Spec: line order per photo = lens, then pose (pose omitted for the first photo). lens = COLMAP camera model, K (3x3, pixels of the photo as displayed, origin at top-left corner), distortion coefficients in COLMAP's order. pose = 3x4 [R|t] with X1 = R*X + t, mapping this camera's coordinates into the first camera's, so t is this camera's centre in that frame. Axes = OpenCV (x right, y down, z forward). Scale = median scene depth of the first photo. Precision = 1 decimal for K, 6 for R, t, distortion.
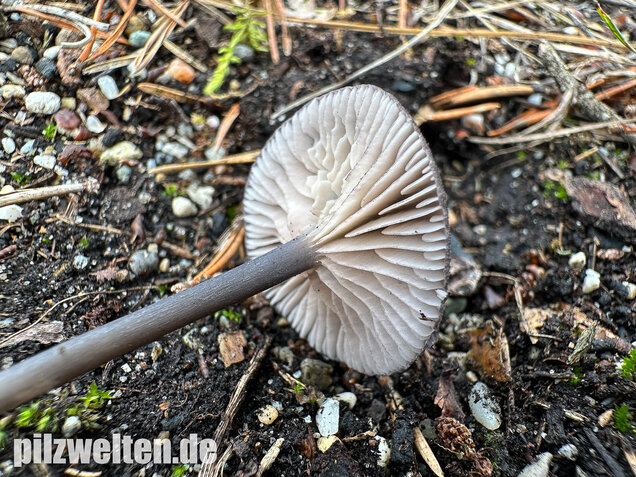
lens RADIAL K [[466.8, 0, 318.0], [0, 466.8, 238.5], [0, 0, 1]] dist [-0.032695, 0.009435]
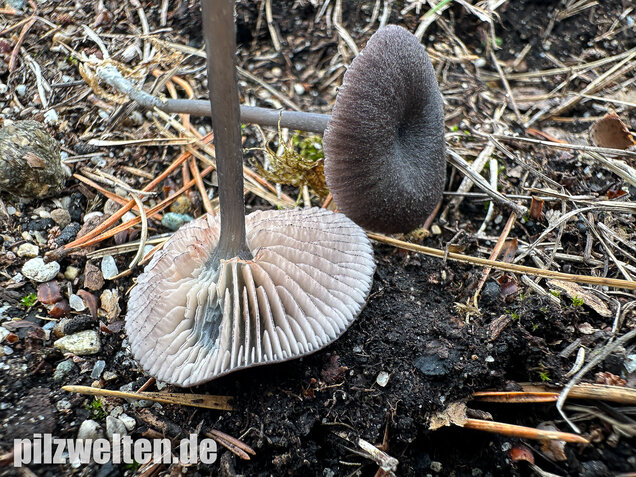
lens RADIAL K [[464.6, 0, 300.0], [0, 464.6, 272.5], [0, 0, 1]] dist [-0.026422, 0.010063]
pose [[0.873417, 0.252772, -0.416233, 0.325102], [-0.328145, 0.937035, -0.119526, -0.381254], [0.359812, 0.240980, 0.901368, 0.336680]]
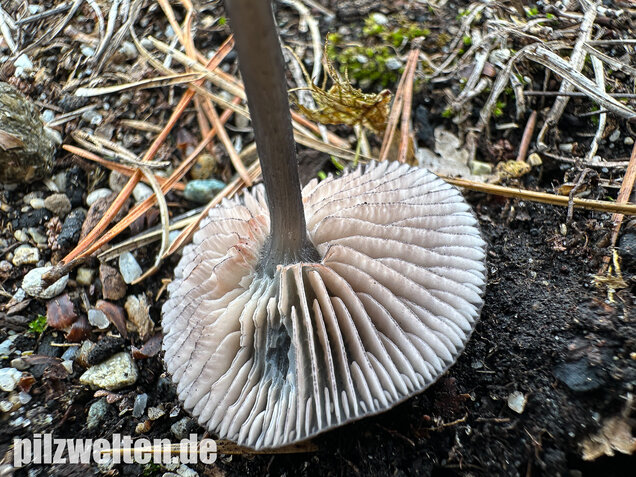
lens RADIAL K [[466.8, 0, 318.0], [0, 466.8, 238.5], [0, 0, 1]] dist [-0.032695, 0.009435]
pose [[0.894330, 0.208137, -0.396047, 0.118241], [-0.209847, 0.976934, 0.039550, -0.533702], [0.395144, 0.047738, 0.917378, 0.500061]]
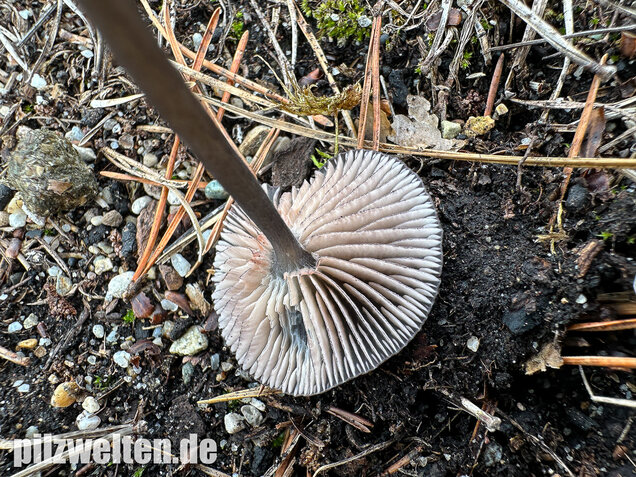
lens RADIAL K [[461.0, 0, 318.0], [0, 461.0, 238.5], [0, 0, 1]] dist [-0.015267, -0.002410]
pose [[0.884616, 0.180398, -0.430013, 0.233551], [-0.013818, 0.931877, 0.362512, -0.836501], [0.466116, -0.314742, 0.826846, 0.412365]]
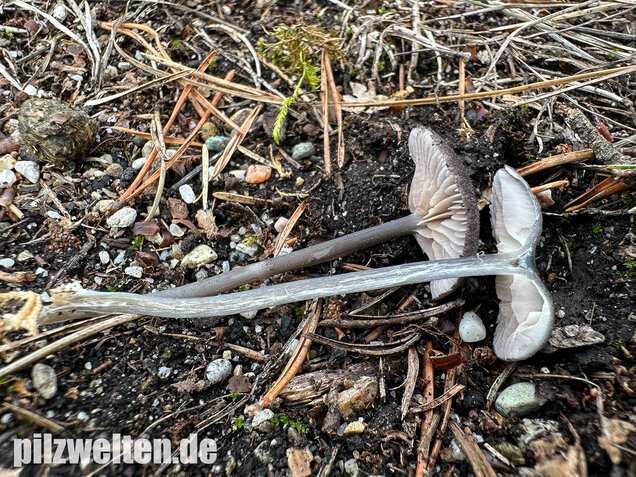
lens RADIAL K [[461.0, 0, 318.0], [0, 461.0, 238.5], [0, 0, 1]] dist [-0.015267, -0.002410]
pose [[0.984458, -0.042601, -0.170376, 0.044732], [0.034087, 0.998034, -0.052592, -0.174770], [0.172281, 0.045967, 0.983975, -0.030191]]
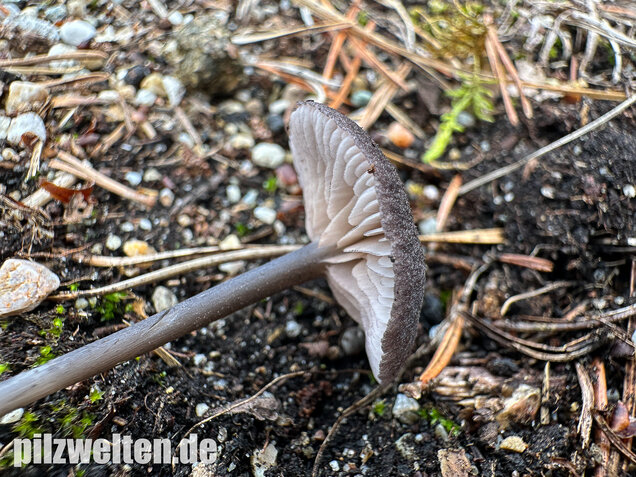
lens RADIAL K [[466.8, 0, 318.0], [0, 466.8, 238.5], [0, 0, 1]] dist [-0.032695, 0.009435]
pose [[0.952365, 0.142573, -0.269581, -0.204439], [-0.168326, 0.982887, -0.074836, -0.060314], [0.254297, 0.116649, 0.960066, 0.065392]]
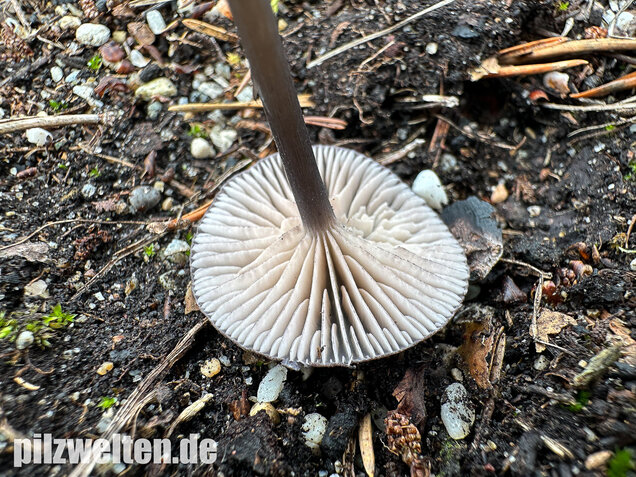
lens RADIAL K [[466.8, 0, 318.0], [0, 466.8, 238.5], [0, 0, 1]] dist [-0.032695, 0.009435]
pose [[0.960453, 0.141995, -0.239517, 0.220749], [-0.119267, 0.987087, 0.106928, -0.013869], [0.251607, -0.074133, 0.964986, 0.099002]]
